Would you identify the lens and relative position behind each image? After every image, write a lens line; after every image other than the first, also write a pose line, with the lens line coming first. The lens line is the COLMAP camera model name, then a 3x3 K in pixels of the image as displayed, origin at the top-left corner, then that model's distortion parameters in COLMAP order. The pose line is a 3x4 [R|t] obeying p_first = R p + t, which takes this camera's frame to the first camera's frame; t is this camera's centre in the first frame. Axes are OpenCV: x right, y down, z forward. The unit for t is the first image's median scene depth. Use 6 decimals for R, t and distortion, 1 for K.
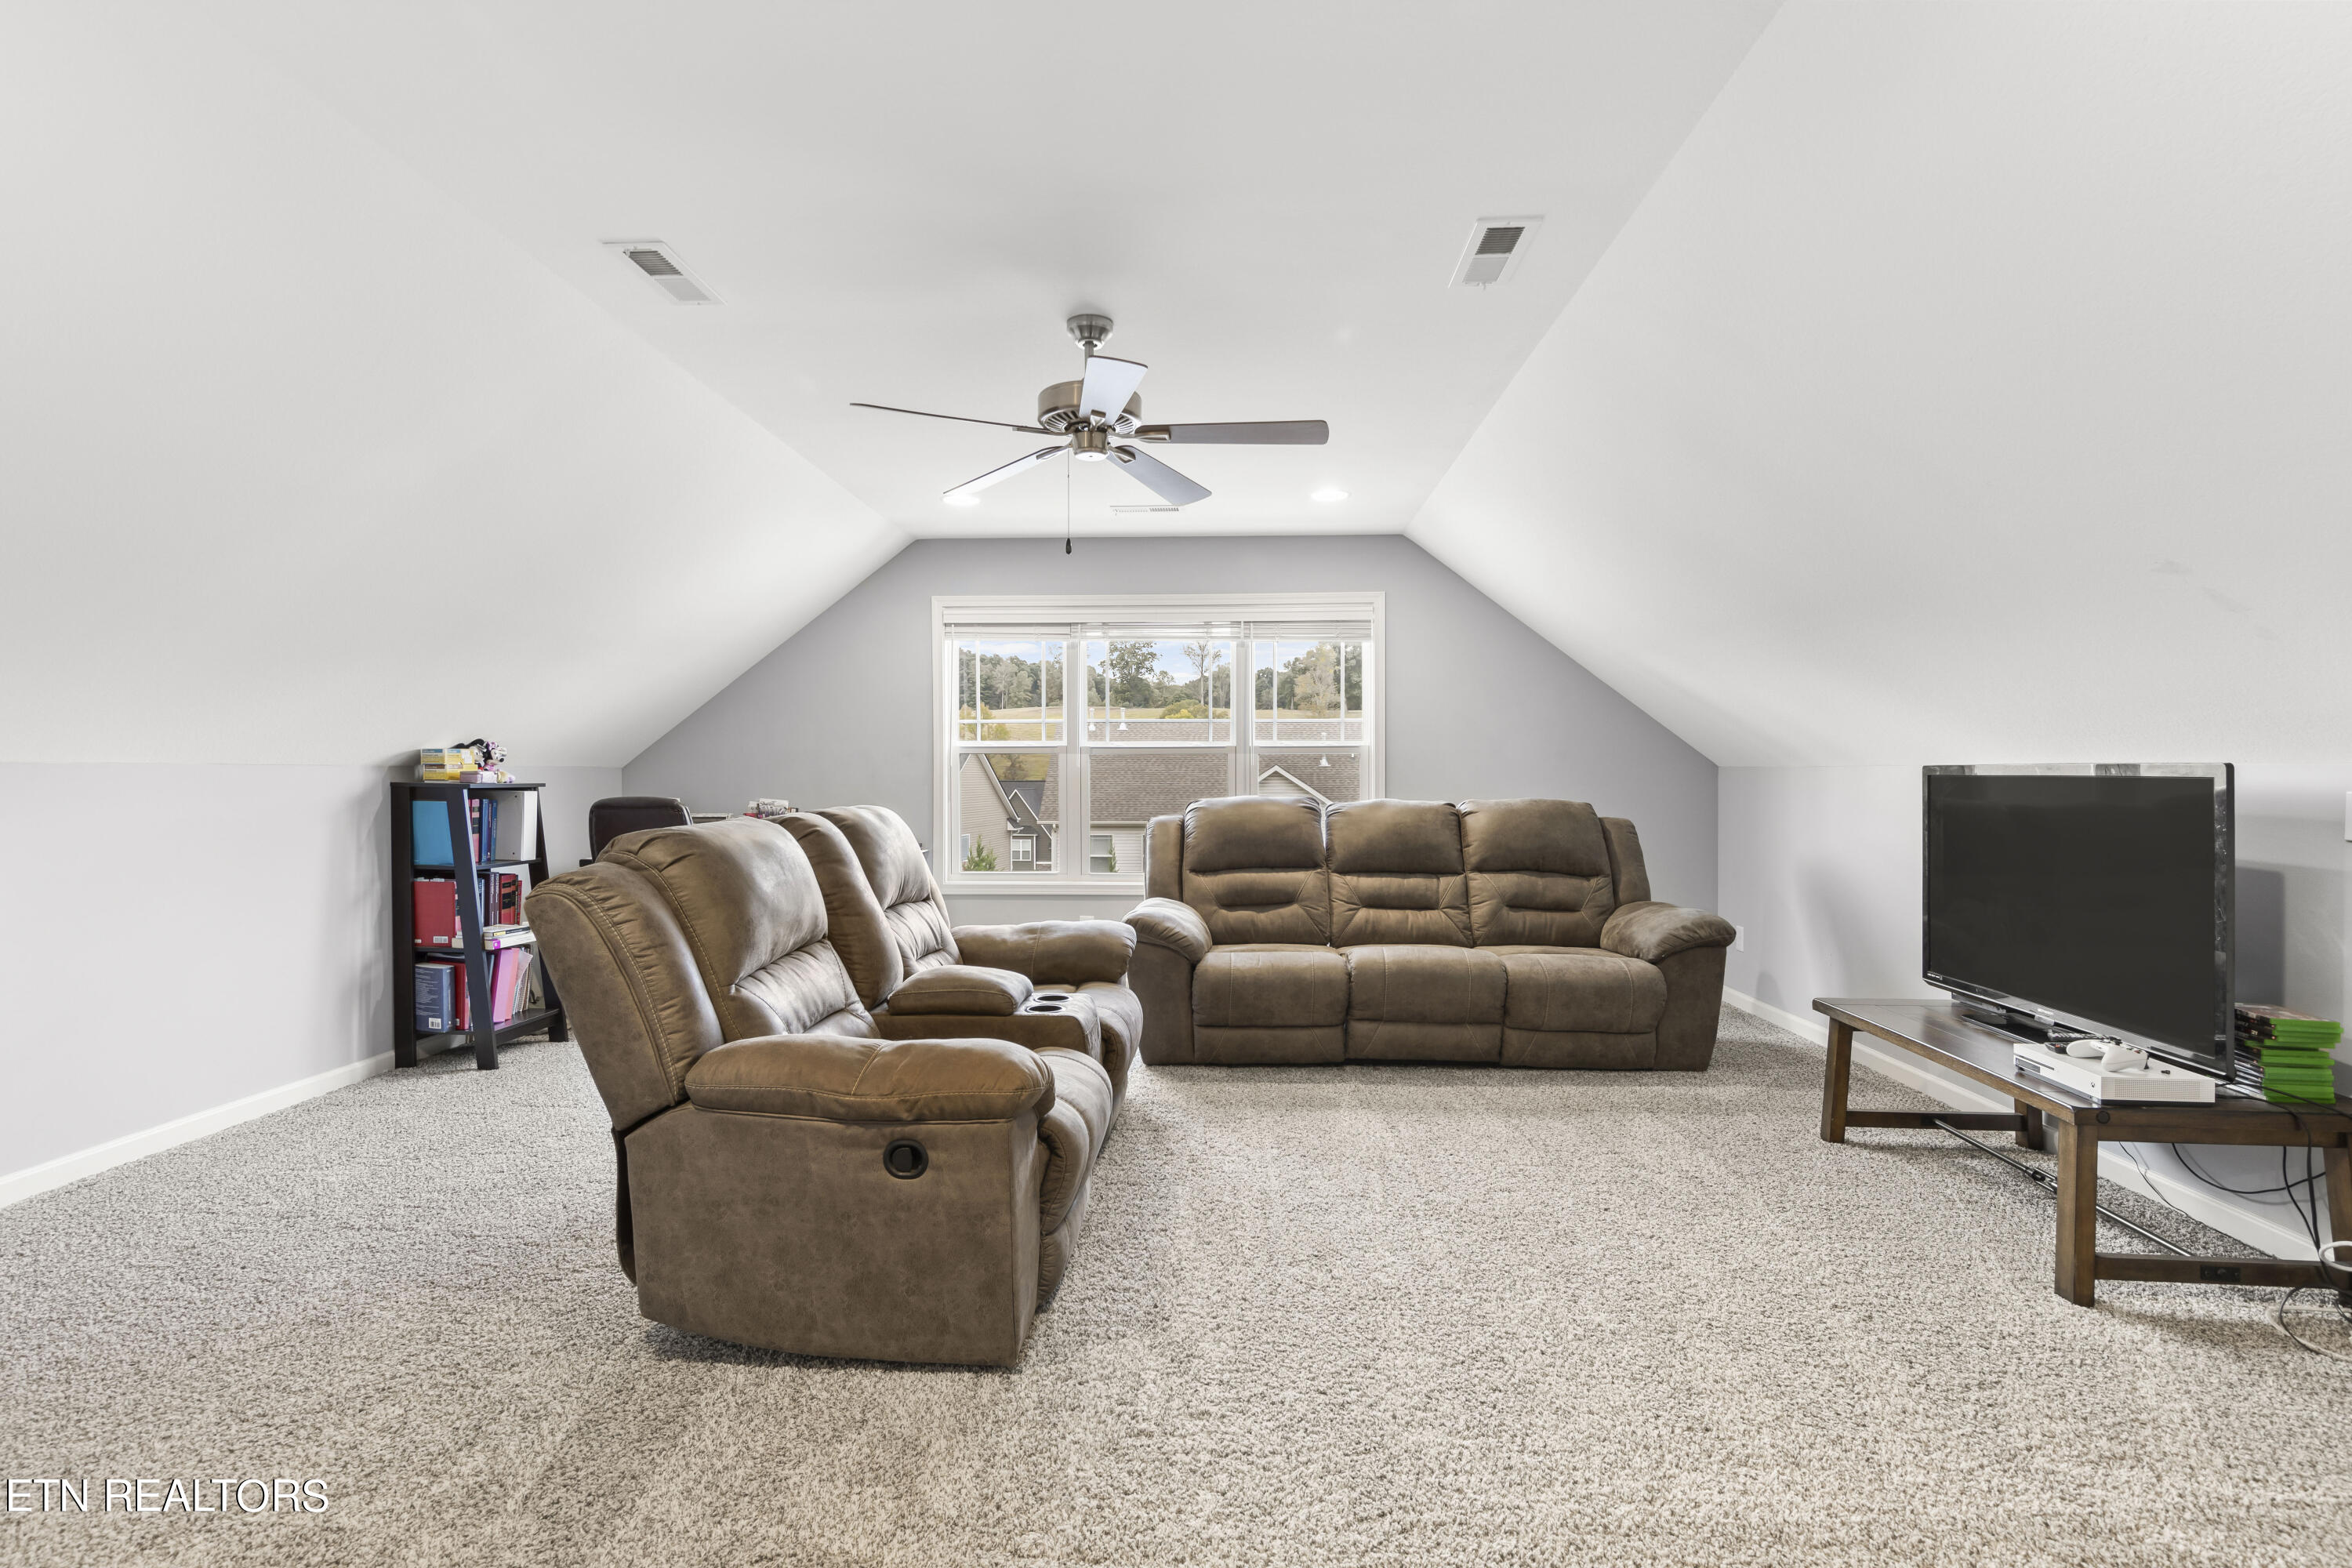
lens RADIAL K [[1198.8, 0, 1177.6], [0, 1198.8, 792.8], [0, 0, 1]] dist [0.015278, -0.000912]
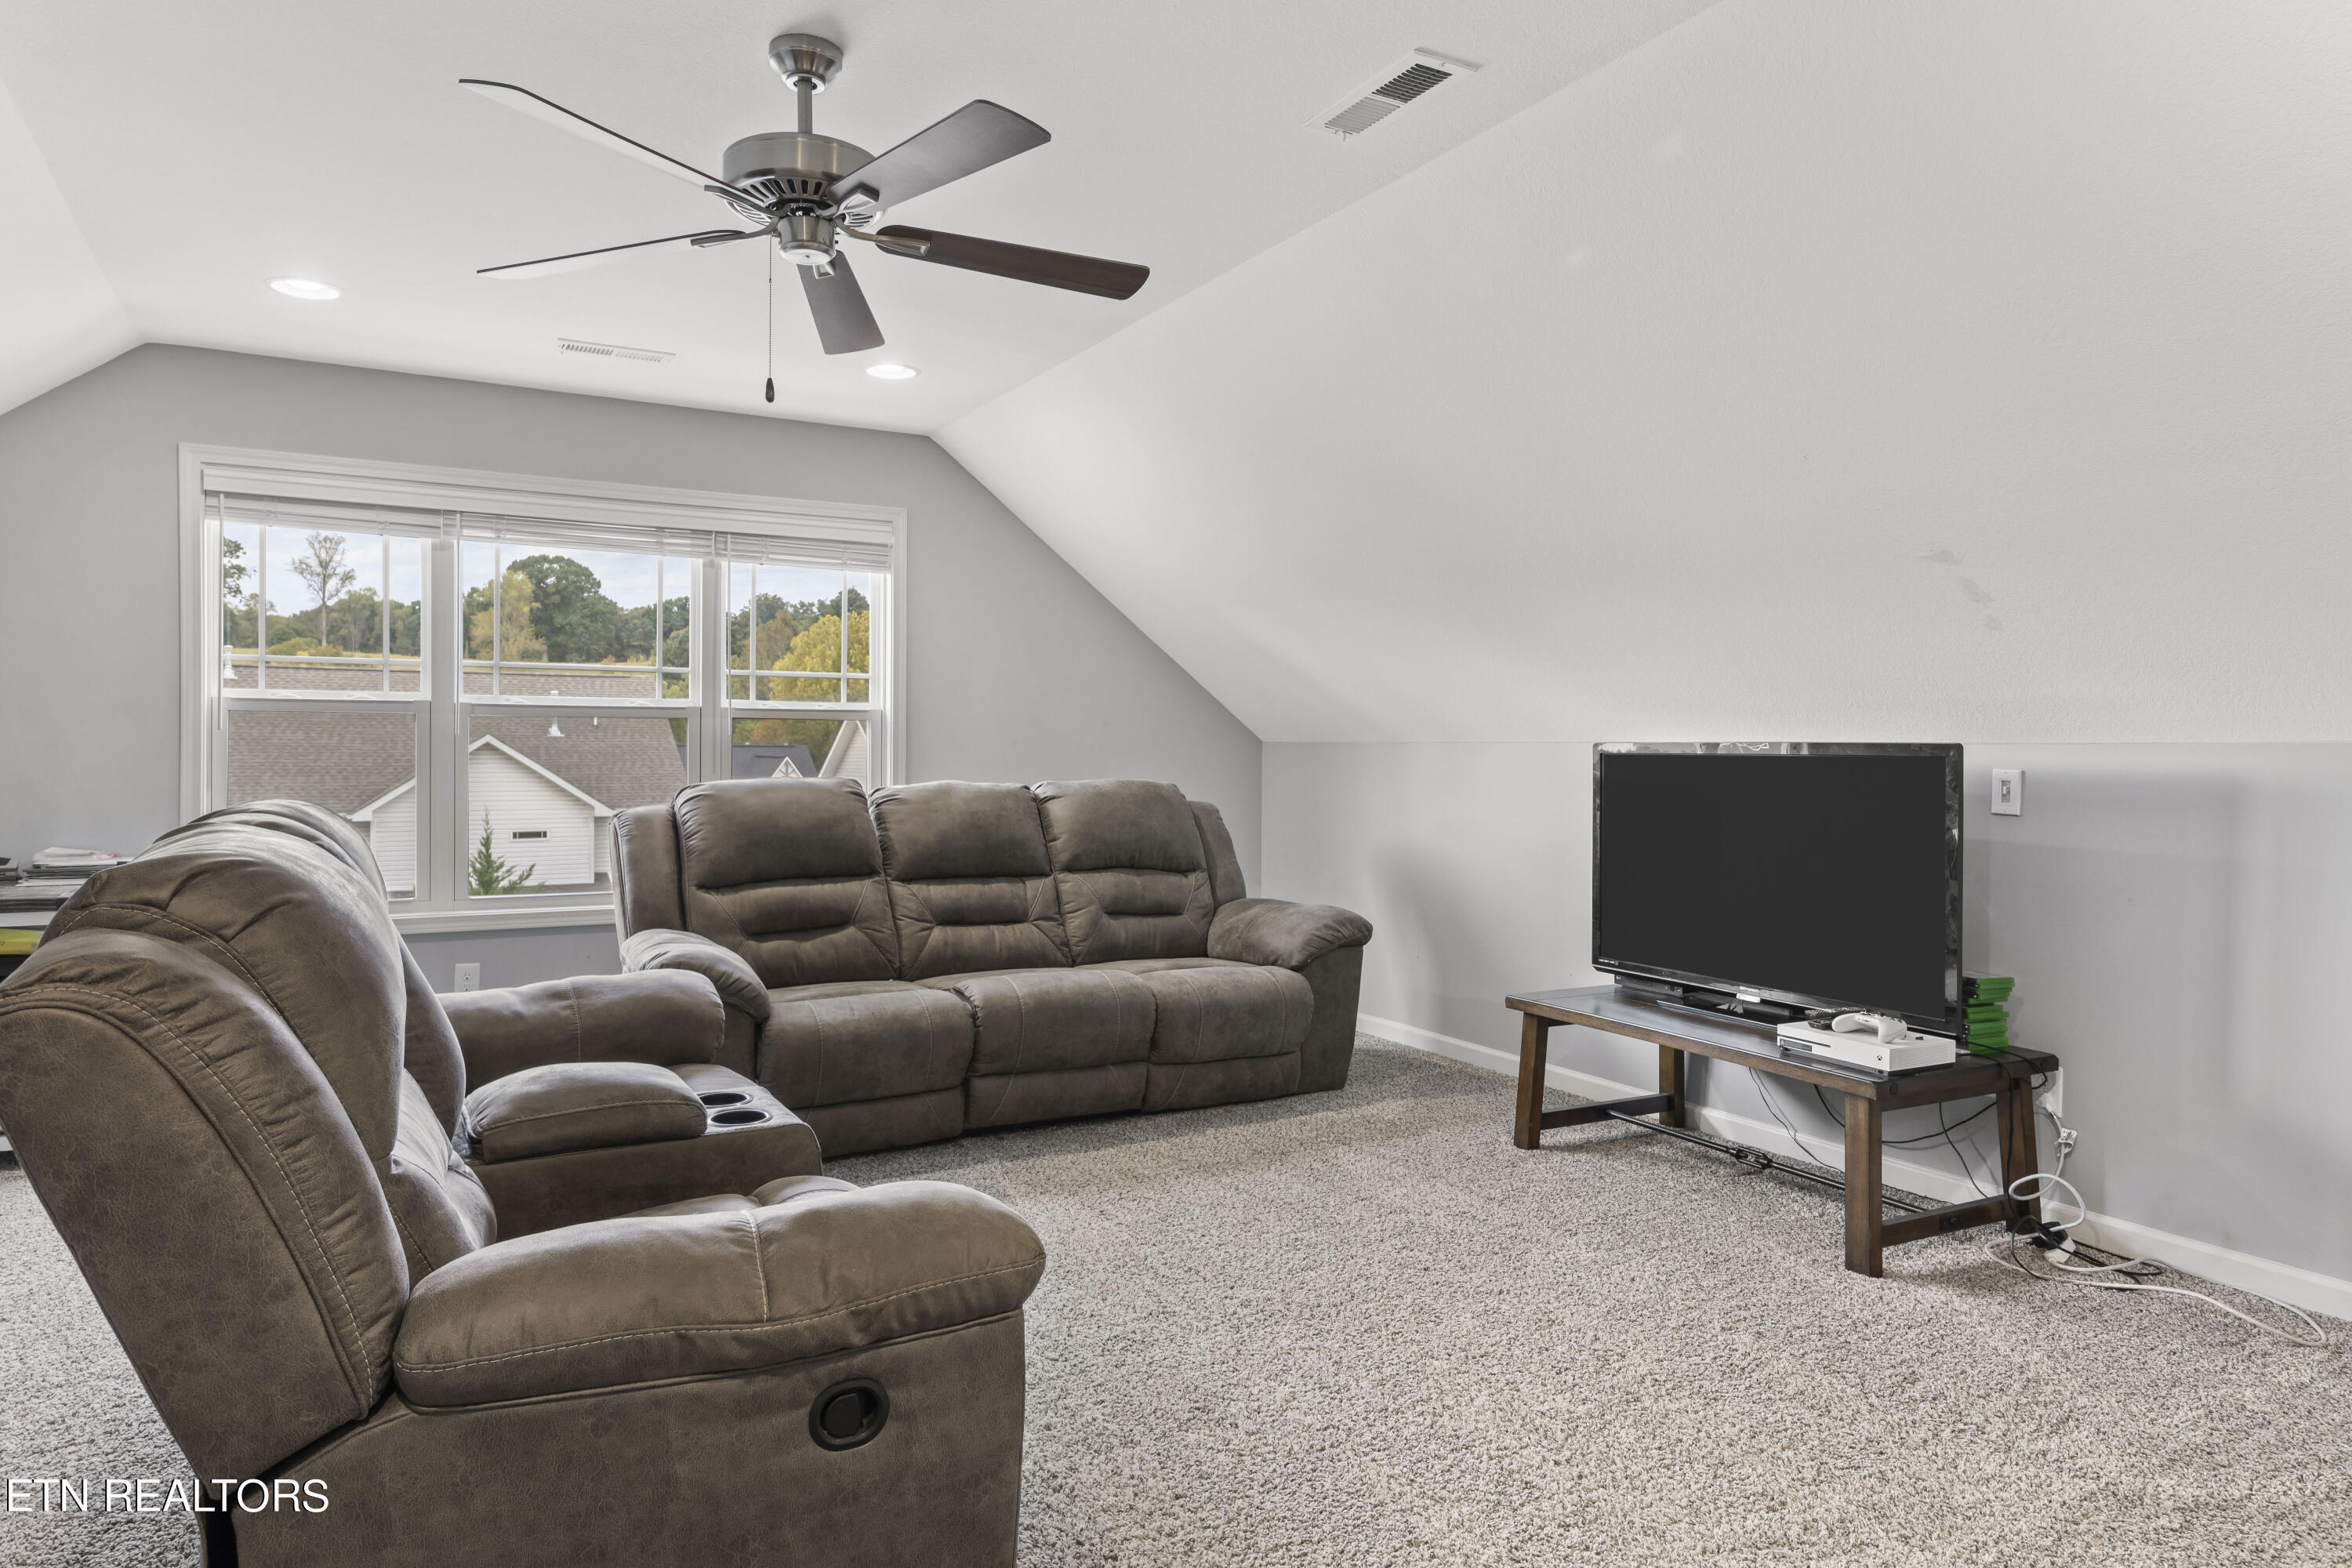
lens RADIAL K [[1463.4, 0, 1178.1], [0, 1463.4, 765.4], [0, 0, 1]] dist [0.012671, -0.001876]
pose [[0.841507, -0.000449, 0.540246, -0.293450], [0.002542, 0.999992, -0.003128, -0.001970], [-0.540241, 0.004005, 0.841501, 0.199469]]
